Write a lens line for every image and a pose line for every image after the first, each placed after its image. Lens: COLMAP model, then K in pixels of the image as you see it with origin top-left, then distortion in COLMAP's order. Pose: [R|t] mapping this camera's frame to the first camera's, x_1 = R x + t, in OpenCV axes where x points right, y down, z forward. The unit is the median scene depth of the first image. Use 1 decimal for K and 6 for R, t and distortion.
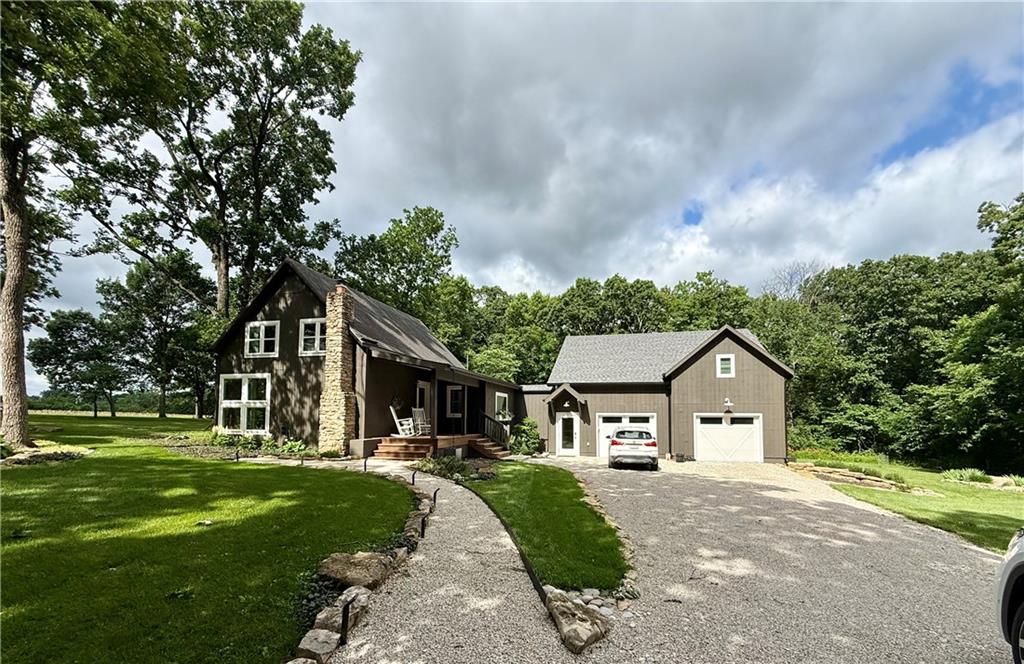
lens RADIAL K [[419.5, 0, 534.2], [0, 419.5, 395.7], [0, 0, 1]] dist [-0.001532, -0.000032]
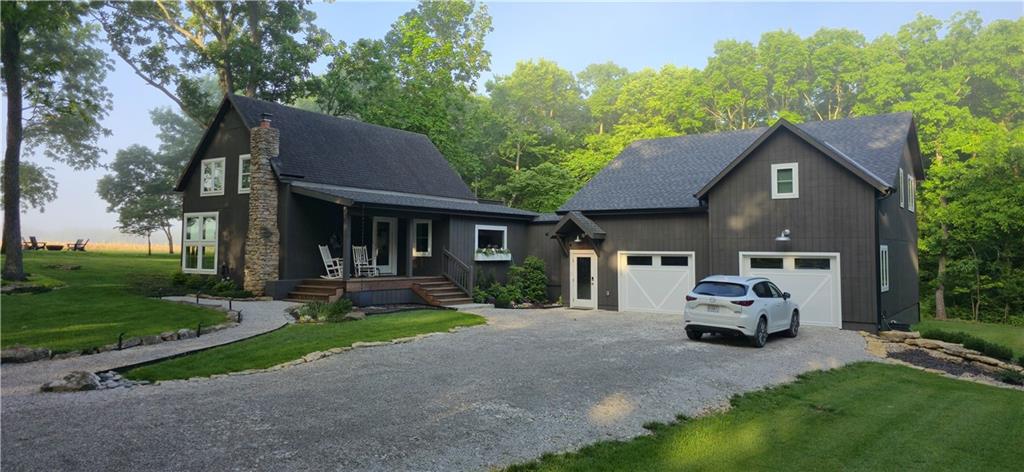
lens RADIAL K [[616.8, 0, 478.3], [0, 616.8, 224.2], [0, 0, 1]] dist [0.027404, -0.000661]
pose [[0.929749, -0.016646, -0.367818, 0.337624], [0.017608, 0.999845, -0.000741, -0.008989], [0.367773, -0.005788, 0.929898, -0.088122]]
